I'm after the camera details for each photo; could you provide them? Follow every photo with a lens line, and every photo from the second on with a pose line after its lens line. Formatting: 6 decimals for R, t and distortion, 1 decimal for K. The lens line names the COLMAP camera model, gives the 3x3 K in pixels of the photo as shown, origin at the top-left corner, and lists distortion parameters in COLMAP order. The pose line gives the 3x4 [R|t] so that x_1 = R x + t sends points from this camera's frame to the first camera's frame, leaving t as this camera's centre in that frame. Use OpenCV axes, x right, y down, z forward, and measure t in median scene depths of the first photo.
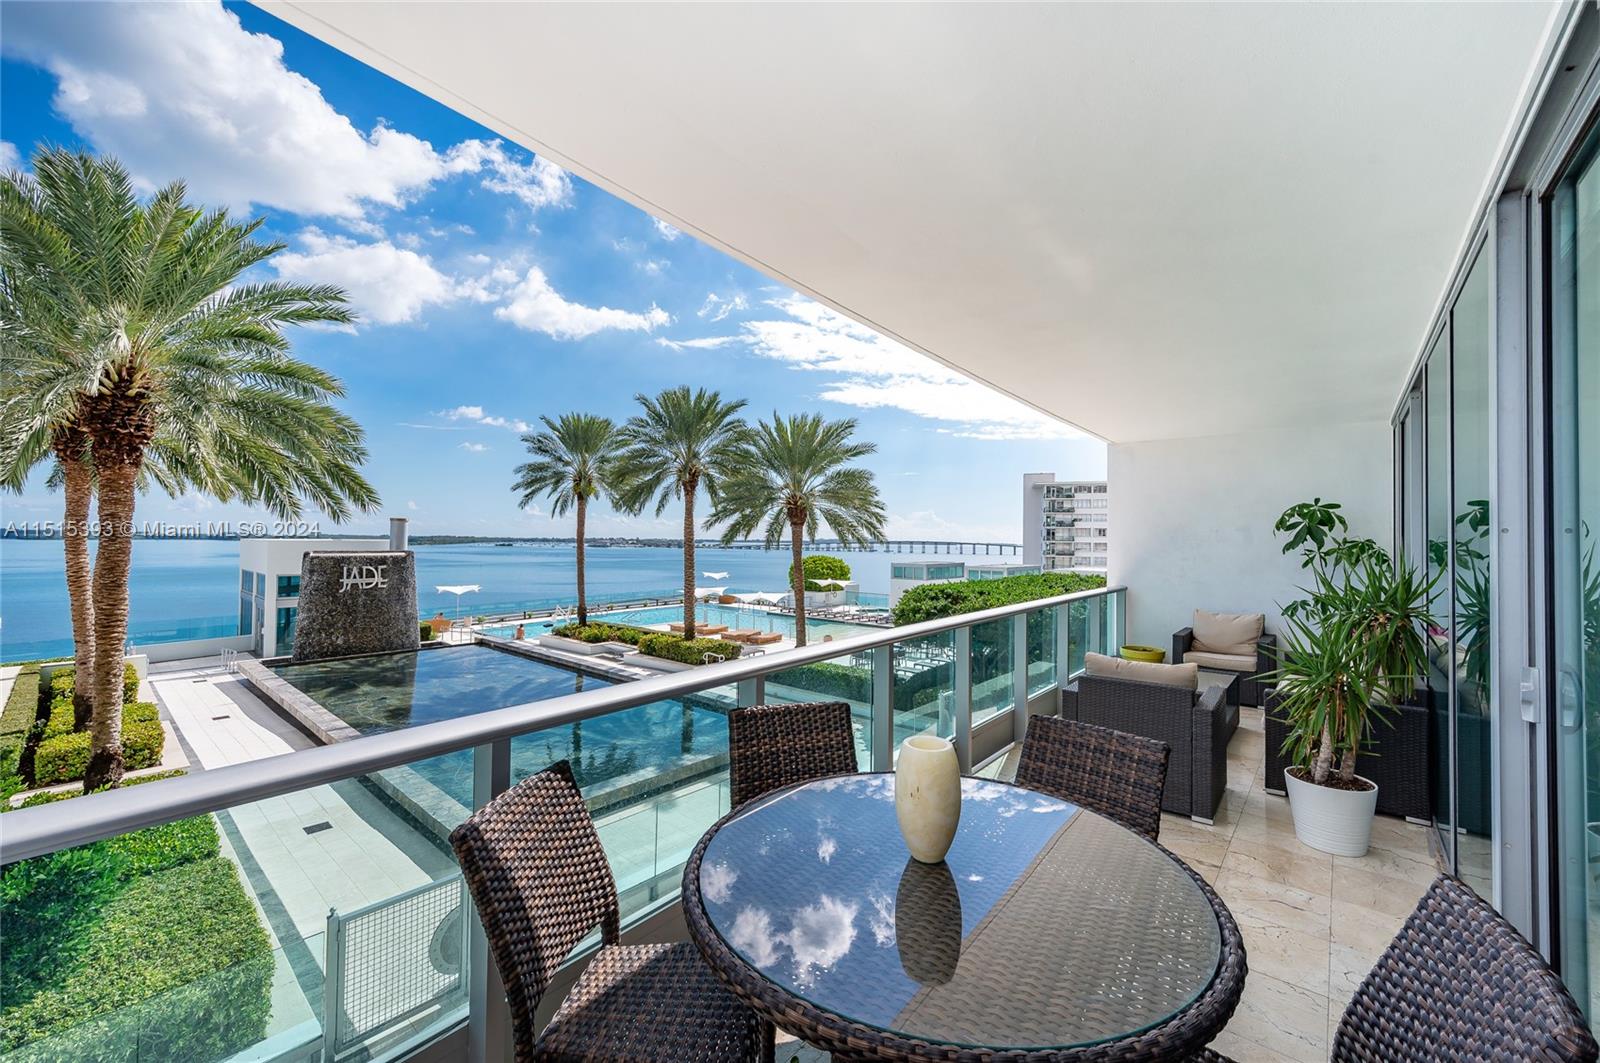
lens RADIAL K [[632.5, 0, 795.9], [0, 632.5, 531.1], [0, 0, 1]] dist [0.001358, 0.000690]
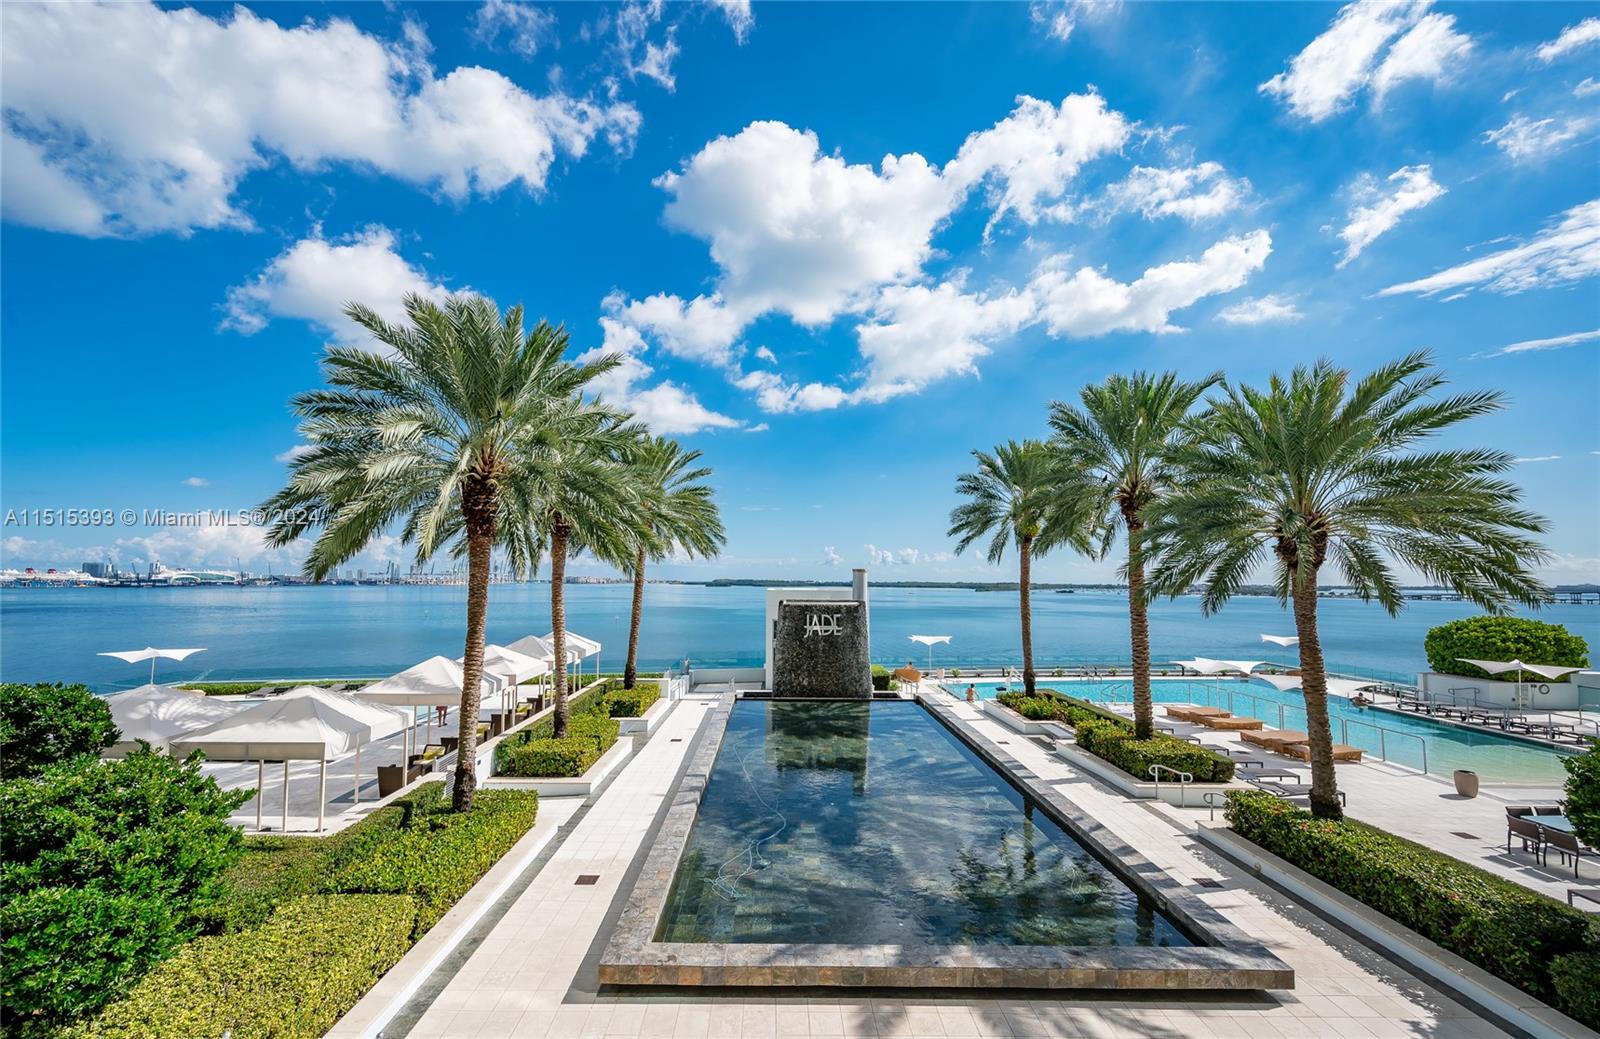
lens RADIAL K [[648.4, 0, 782.4], [0, 648.4, 546.0], [0, 0, 1]] dist [-0.000262, -0.000917]
pose [[0.654757, -0.046834, -0.754387, 0.105778], [0.010465, 0.998544, -0.052909, -0.002837], [0.755767, 0.026748, 0.654294, 0.223516]]
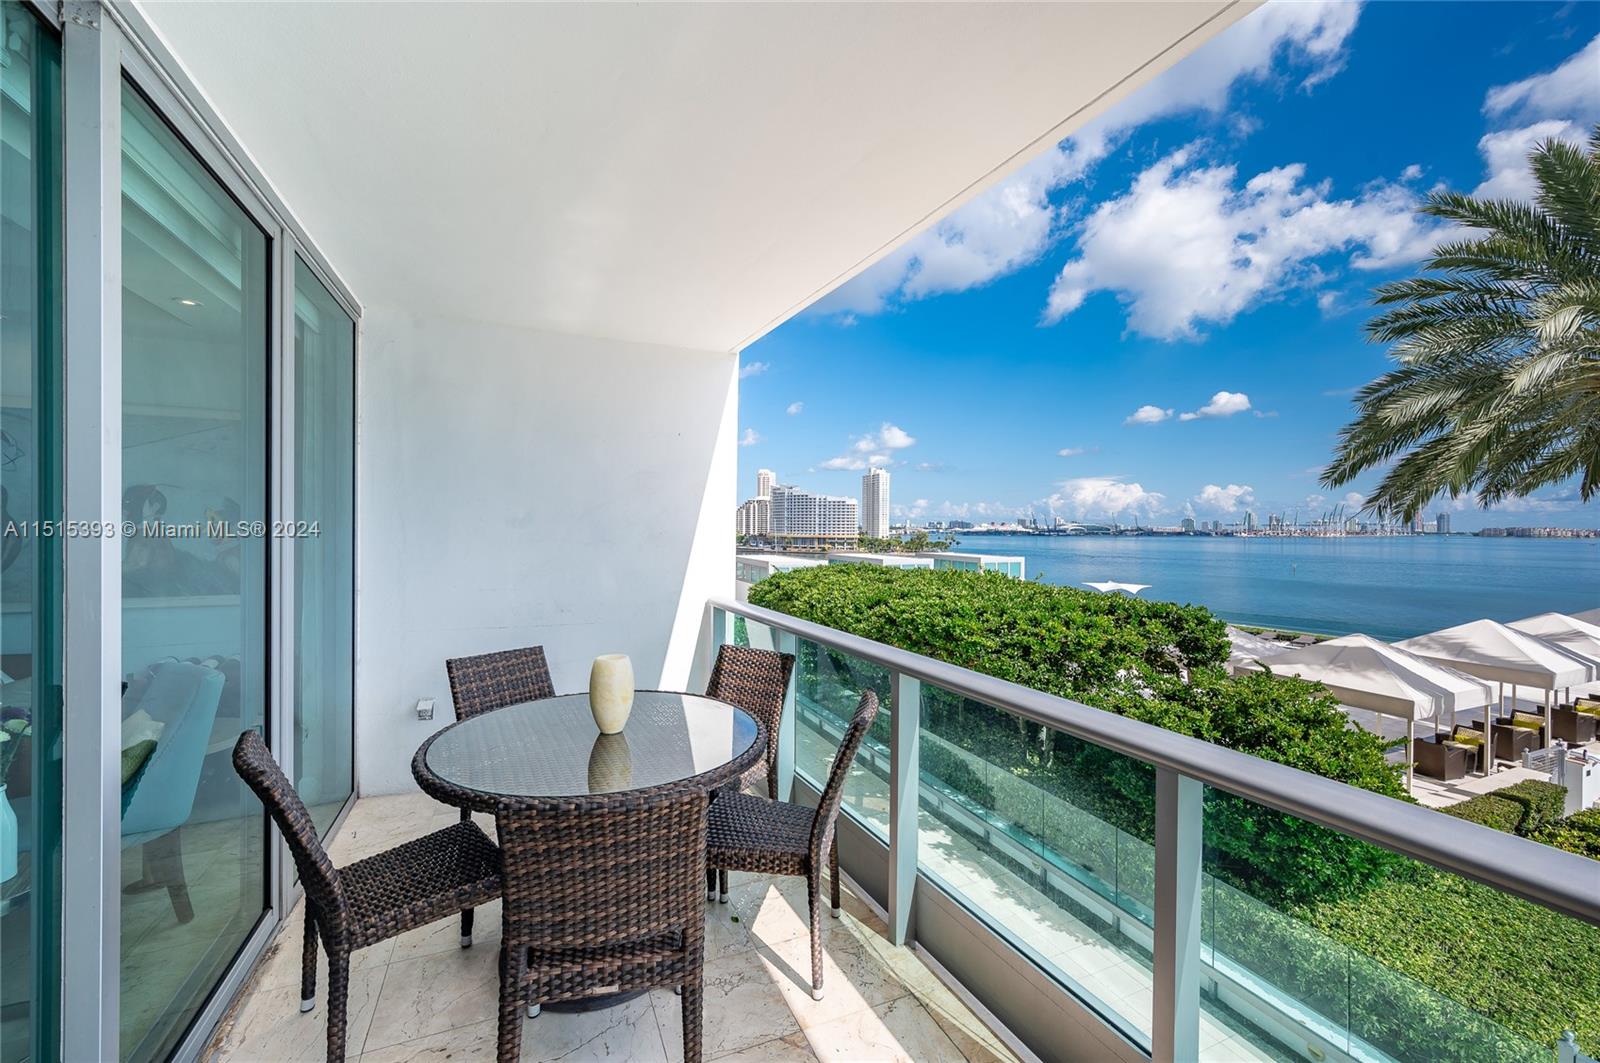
lens RADIAL K [[632.5, 0, 793.5], [0, 632.5, 530.0], [0, 0, 1]] dist [0.001358, 0.000690]
pose [[-0.434955, -0.008345, -0.900413, 0.083633], [-0.000240, 0.999958, -0.009152, 0.002012], [0.900452, -0.003764, -0.434939, 0.132267]]
